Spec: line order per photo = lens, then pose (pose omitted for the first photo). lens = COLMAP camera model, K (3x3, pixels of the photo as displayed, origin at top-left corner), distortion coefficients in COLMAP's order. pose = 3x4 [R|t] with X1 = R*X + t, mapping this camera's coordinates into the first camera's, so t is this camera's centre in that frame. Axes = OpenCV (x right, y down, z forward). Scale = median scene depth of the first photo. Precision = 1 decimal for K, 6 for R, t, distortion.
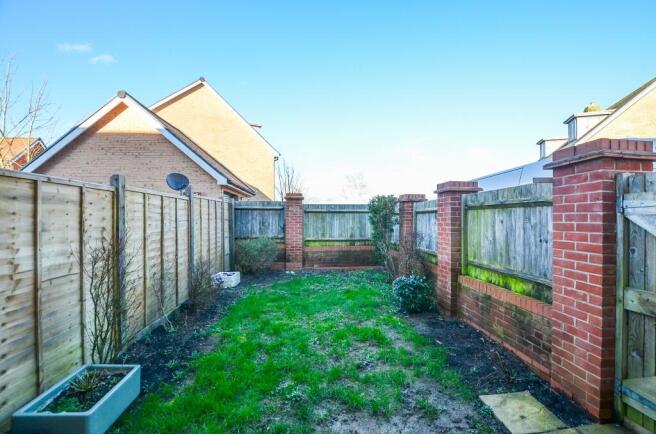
lens RADIAL K [[288.8, 0, 349.9], [0, 288.8, 218.8], [0, 0, 1]] dist [-0.031388, 0.005906]
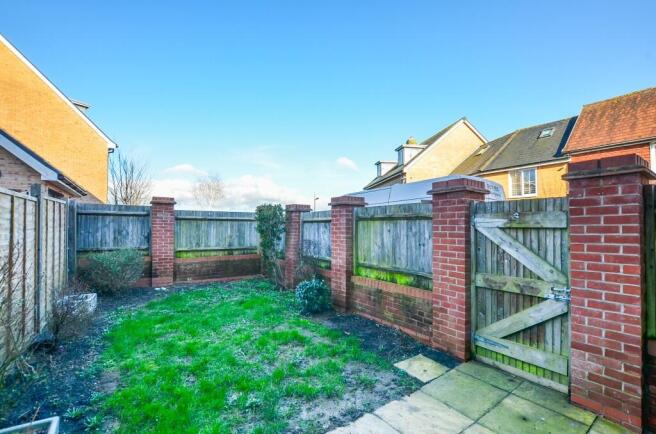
lens RADIAL K [[288.8, 0, 349.9], [0, 288.8, 218.8], [0, 0, 1]] dist [-0.031388, 0.005906]
pose [[0.873248, 0.018116, 0.486939, -0.248566], [-0.005670, 0.999619, -0.027022, -0.007138], [-0.487242, 0.020836, 0.873018, -0.044971]]
